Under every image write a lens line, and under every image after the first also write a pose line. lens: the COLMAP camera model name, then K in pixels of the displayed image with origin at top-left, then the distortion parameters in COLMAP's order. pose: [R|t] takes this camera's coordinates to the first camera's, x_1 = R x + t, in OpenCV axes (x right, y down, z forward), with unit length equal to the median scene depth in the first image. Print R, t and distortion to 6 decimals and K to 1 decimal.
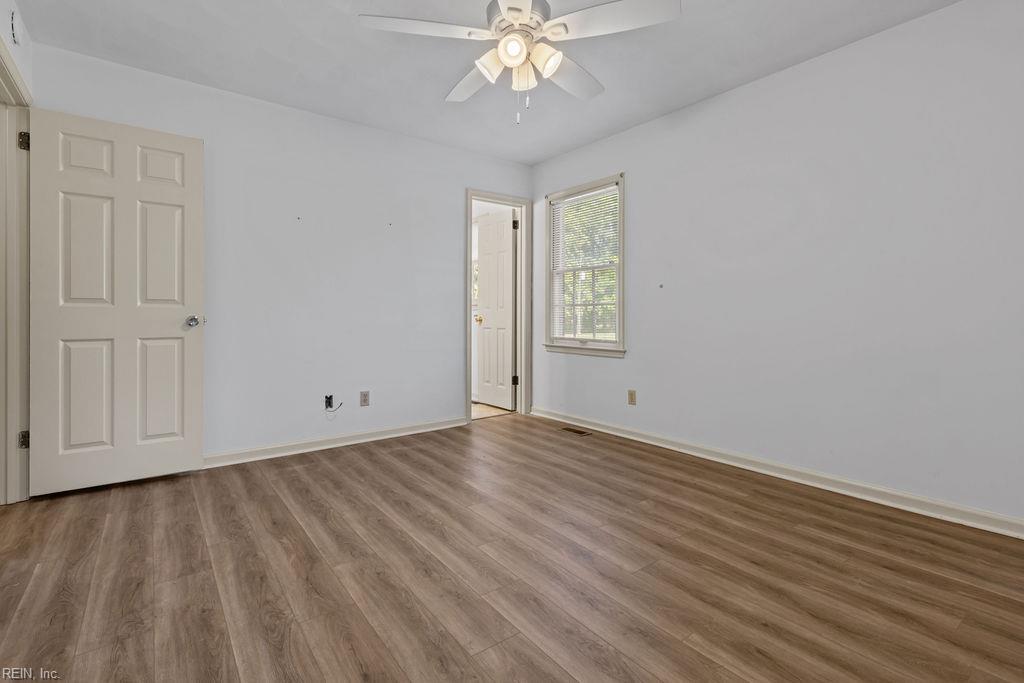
lens RADIAL K [[472.8, 0, 507.8], [0, 472.8, 316.6], [0, 0, 1]] dist [0.002732, 0.000059]
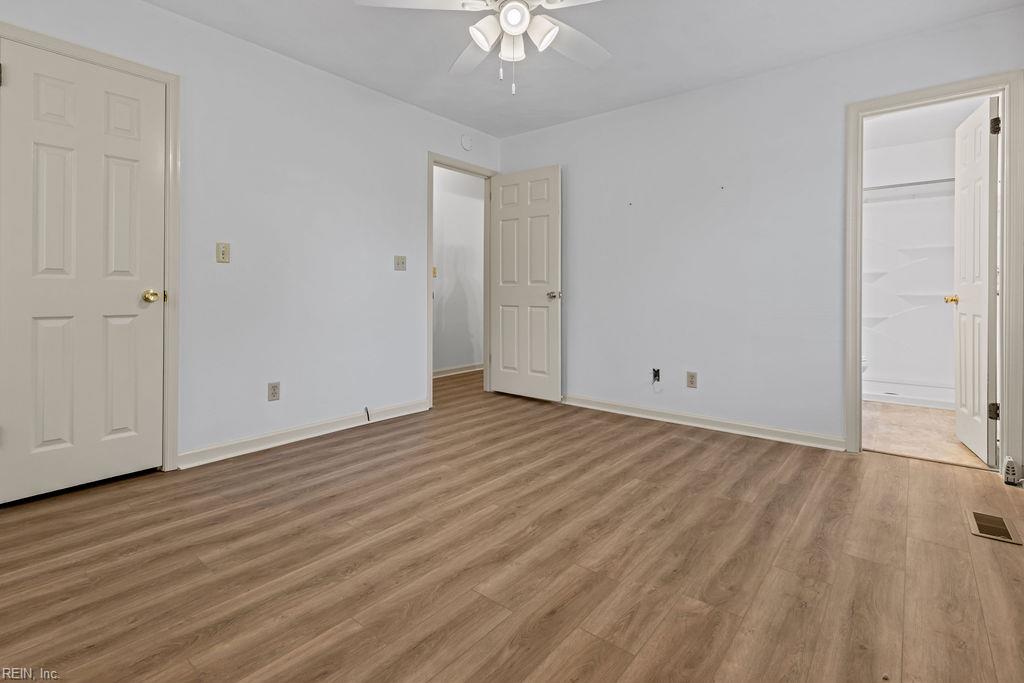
lens RADIAL K [[490.8, 0, 513.8], [0, 490.8, 290.6], [0, 0, 1]] dist [0.003232, 0.000441]
pose [[0.238236, -0.002559, -0.971204, 0.881415], [-0.005678, 0.999976, -0.004027, 0.002892], [0.971191, 0.006474, 0.238216, 0.658346]]
